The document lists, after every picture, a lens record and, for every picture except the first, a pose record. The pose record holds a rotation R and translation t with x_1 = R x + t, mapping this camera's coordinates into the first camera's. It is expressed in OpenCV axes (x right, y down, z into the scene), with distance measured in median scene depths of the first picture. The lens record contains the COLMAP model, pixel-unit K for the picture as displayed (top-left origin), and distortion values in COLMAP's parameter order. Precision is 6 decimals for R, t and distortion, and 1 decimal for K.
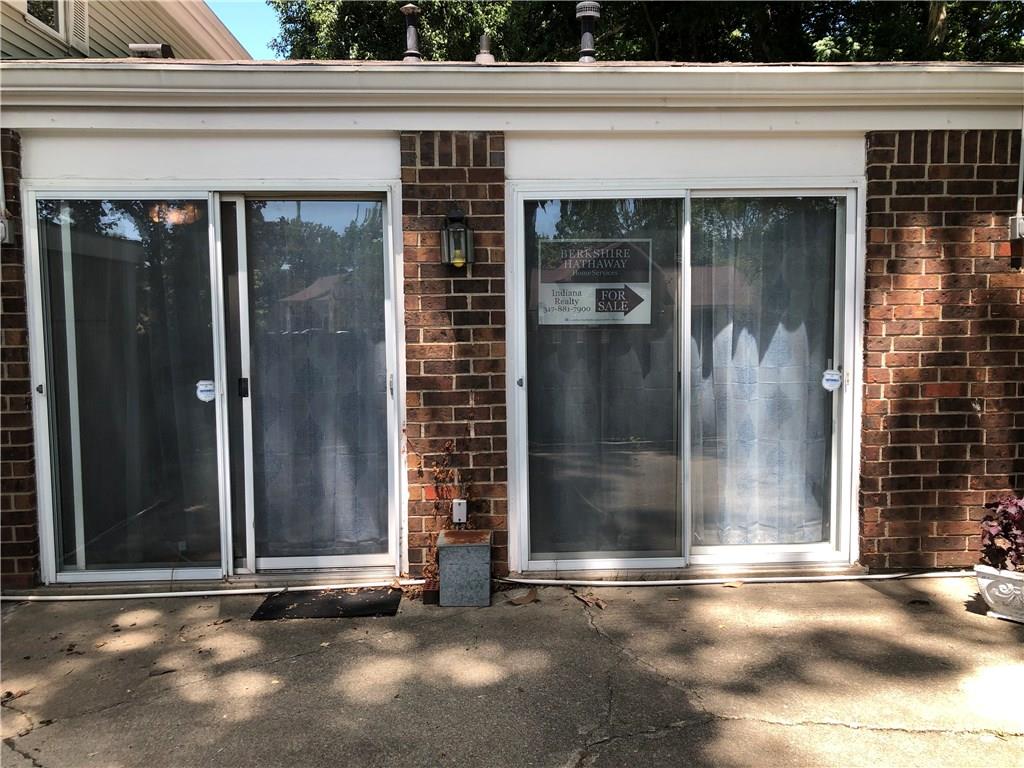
lens RADIAL K [[840.4, 0, 510.9], [0, 840.4, 380.1], [0, 0, 1]] dist [0.149669, -0.297063]
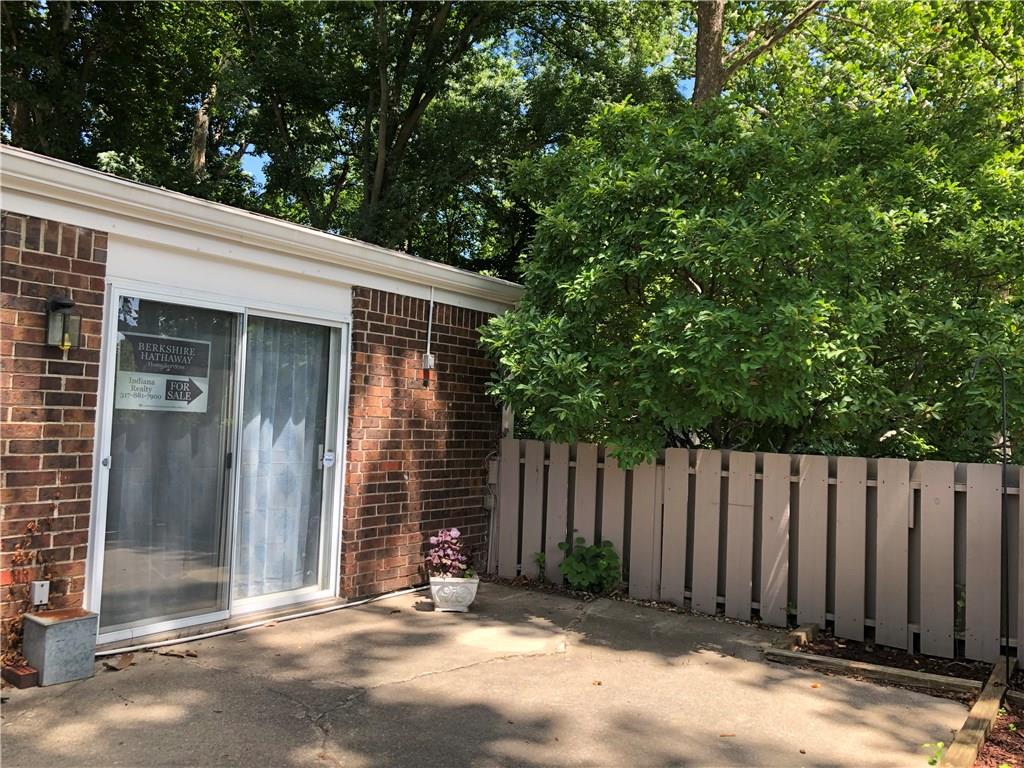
lens RADIAL K [[859.7, 0, 528.4], [0, 859.7, 380.5], [0, 0, 1]] dist [0.057127, -0.073635]
pose [[0.608665, 0.071095, 0.790236, -0.537957], [0.026164, 0.993637, -0.109547, 0.034432], [-0.792996, 0.087353, 0.602932, -0.092629]]
